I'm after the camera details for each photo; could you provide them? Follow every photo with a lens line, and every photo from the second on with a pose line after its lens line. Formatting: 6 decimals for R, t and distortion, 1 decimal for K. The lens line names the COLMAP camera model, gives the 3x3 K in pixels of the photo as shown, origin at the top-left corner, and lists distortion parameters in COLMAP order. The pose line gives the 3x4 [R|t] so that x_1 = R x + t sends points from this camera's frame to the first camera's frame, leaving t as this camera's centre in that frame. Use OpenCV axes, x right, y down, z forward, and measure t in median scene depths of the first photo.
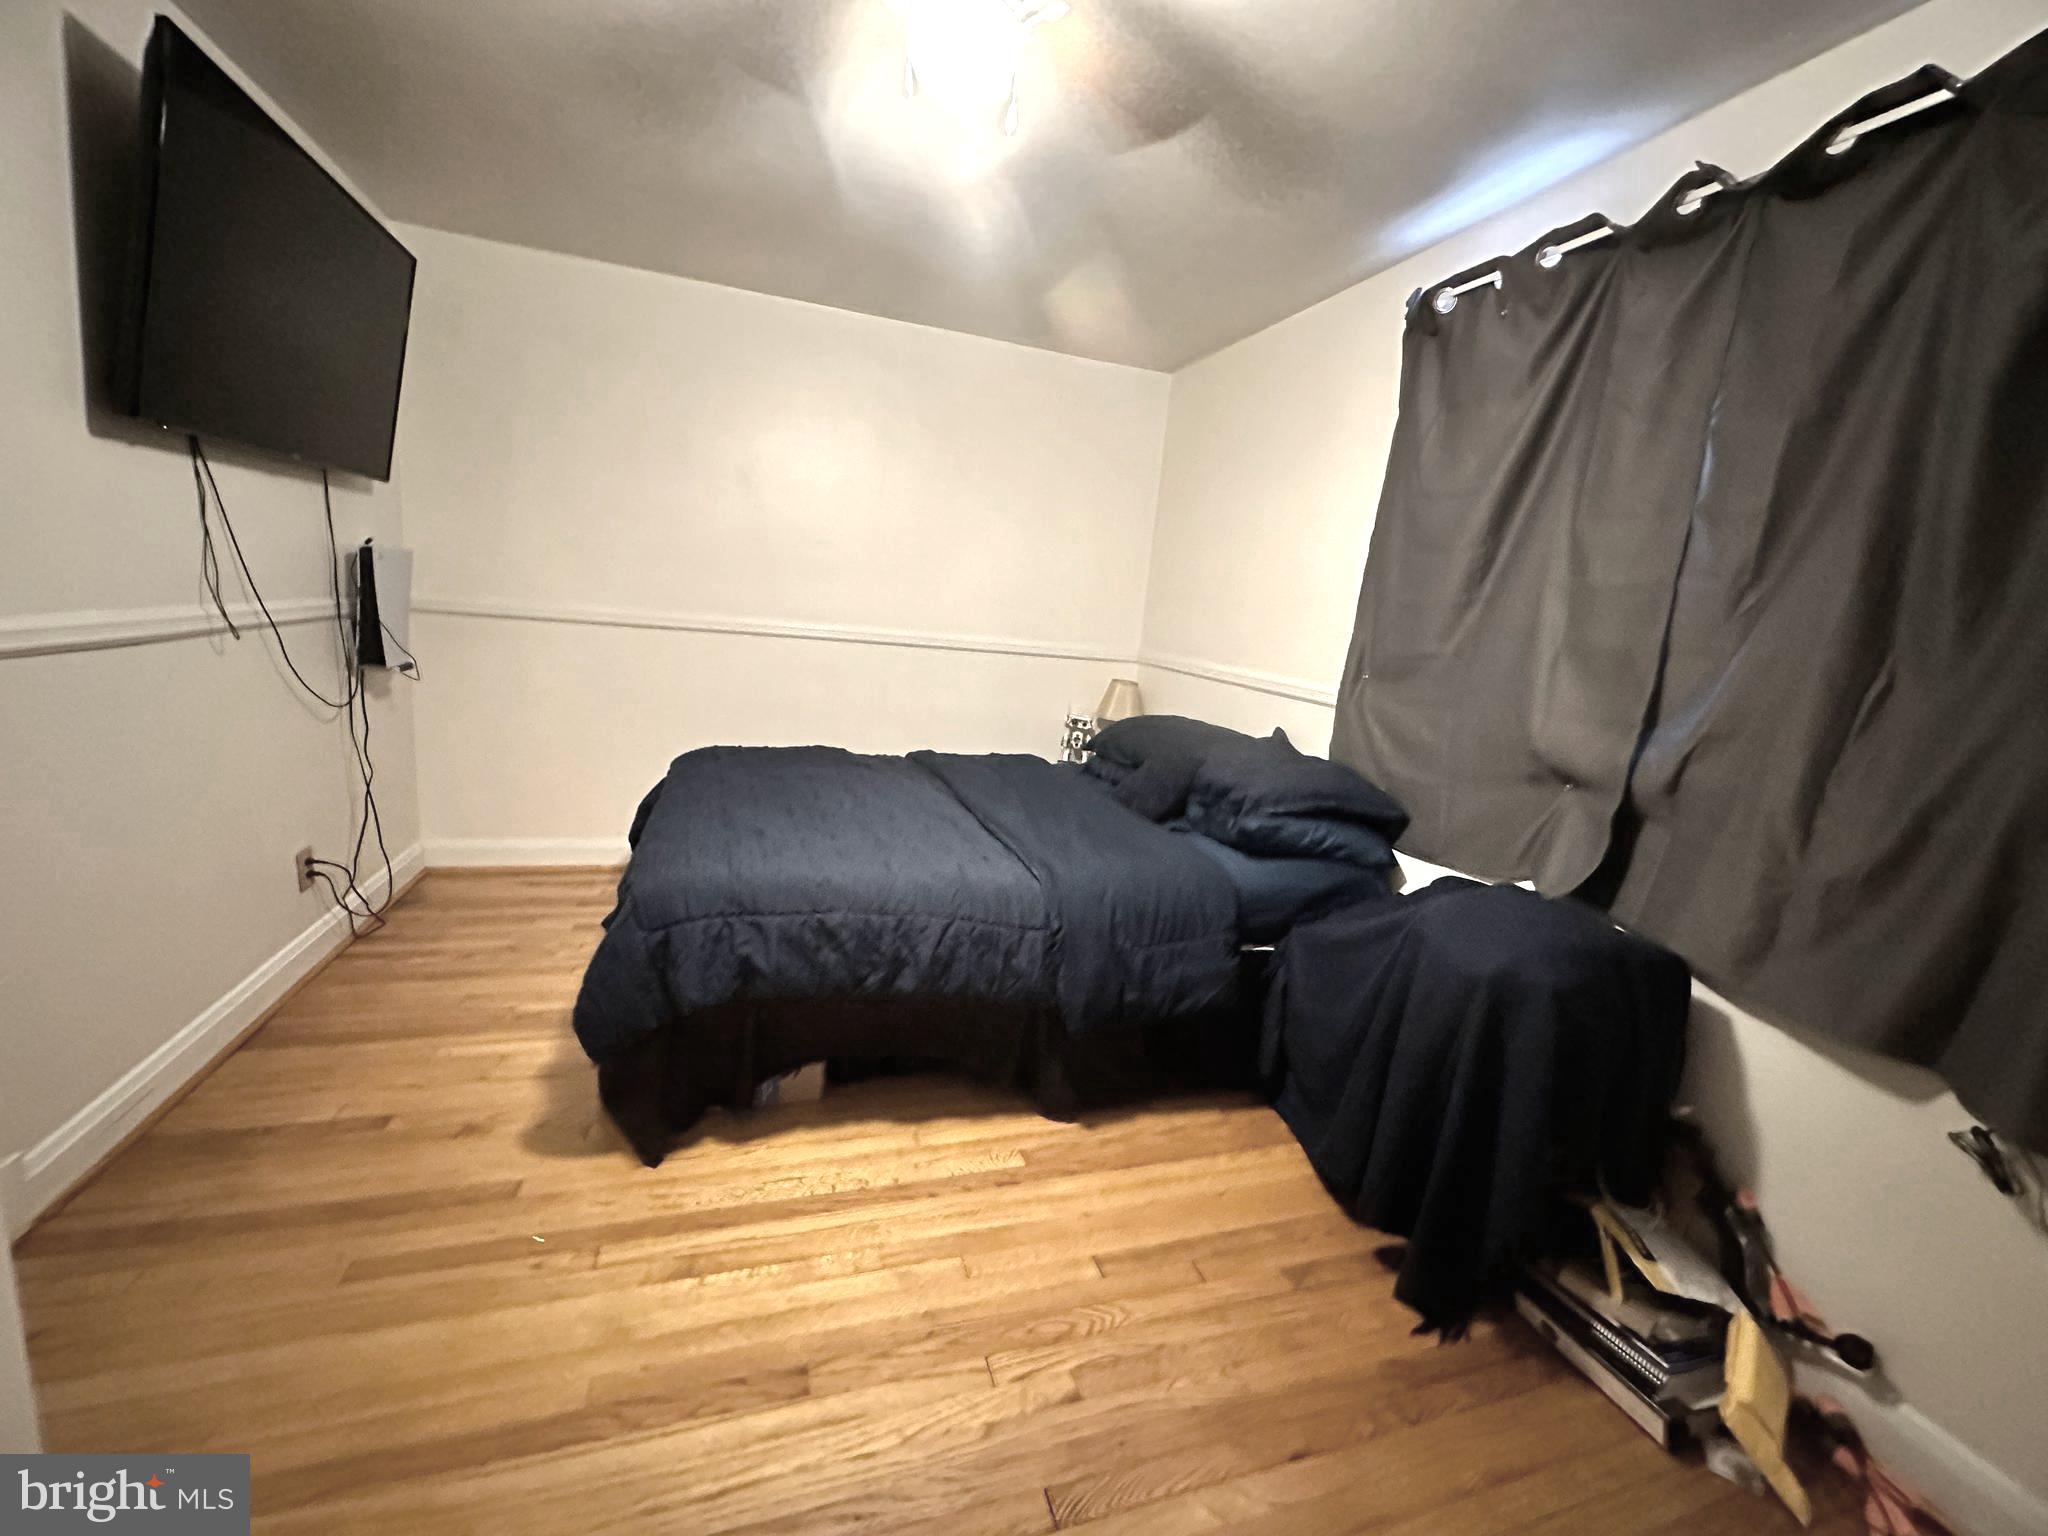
lens RADIAL K [[816.7, 0, 1023.2], [0, 816.7, 764.3], [0, 0, 1]] dist [-0.002317, 0.000555]
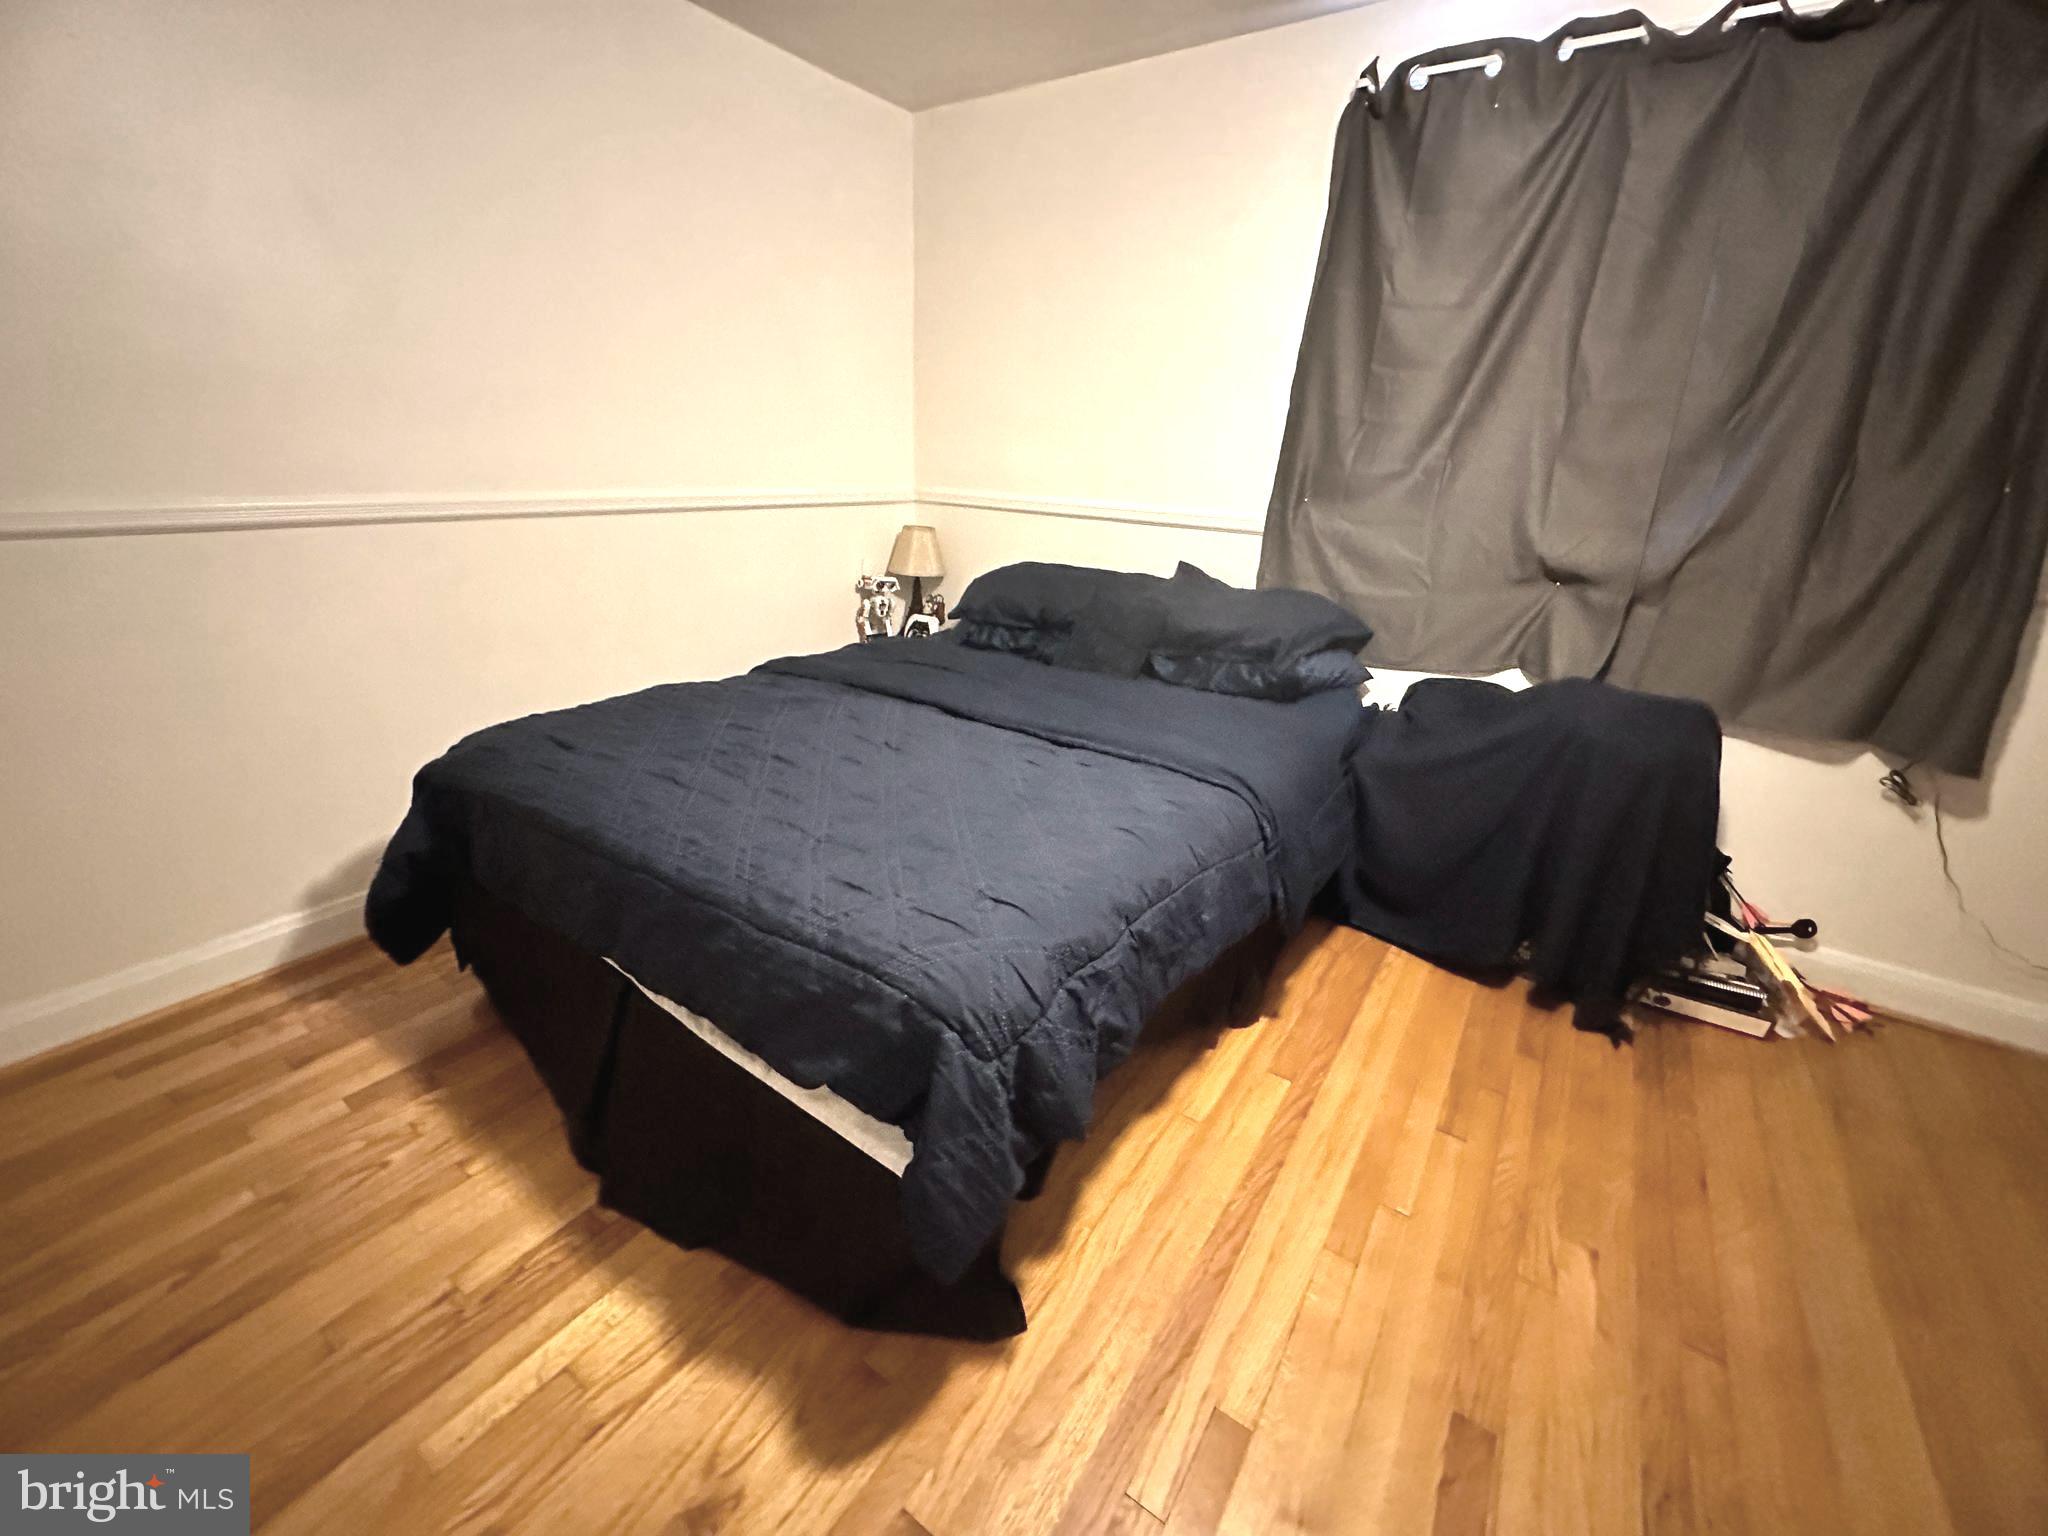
lens RADIAL K [[816.7, 0, 1025.2], [0, 816.7, 765.1], [0, 0, 1]] dist [-0.002317, 0.000555]
pose [[0.792298, -0.274184, 0.545057, -0.623314], [0.150708, 0.953603, 0.260630, -0.139879], [-0.591228, -0.124352, 0.796860, 0.461708]]
